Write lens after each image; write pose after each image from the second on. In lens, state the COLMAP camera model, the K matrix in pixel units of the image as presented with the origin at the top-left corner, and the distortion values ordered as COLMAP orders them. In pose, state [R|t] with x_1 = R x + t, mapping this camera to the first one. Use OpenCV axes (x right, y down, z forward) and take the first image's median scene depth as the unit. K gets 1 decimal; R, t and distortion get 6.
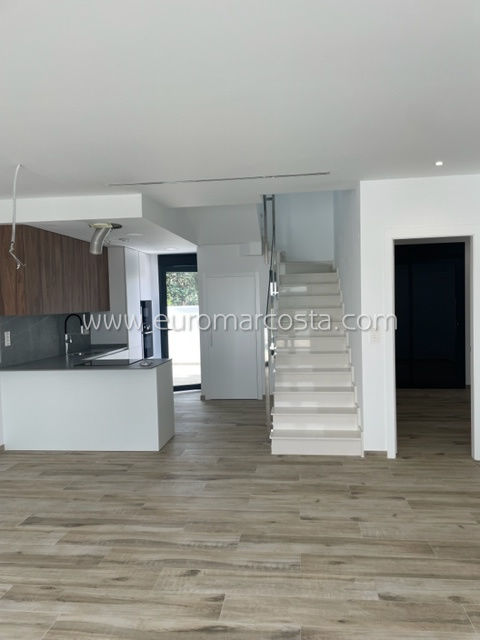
lens RADIAL K [[486.5, 0, 242.0], [0, 486.5, 324.3], [0, 0, 1]] dist [0.080946, -0.111231]
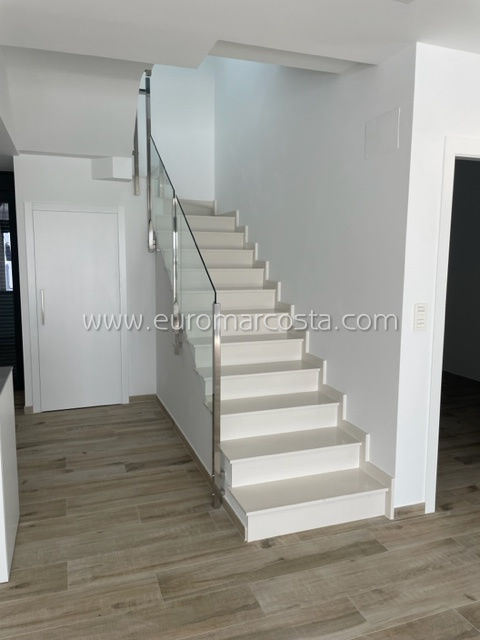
lens RADIAL K [[486.5, 0, 242.0], [0, 486.5, 324.3], [0, 0, 1]] dist [0.080946, -0.111231]
pose [[0.896903, -0.030502, 0.441174, -0.182395], [-0.007388, 0.996446, 0.083911, -0.018553], [-0.442166, -0.078520, 0.893490, 0.560633]]
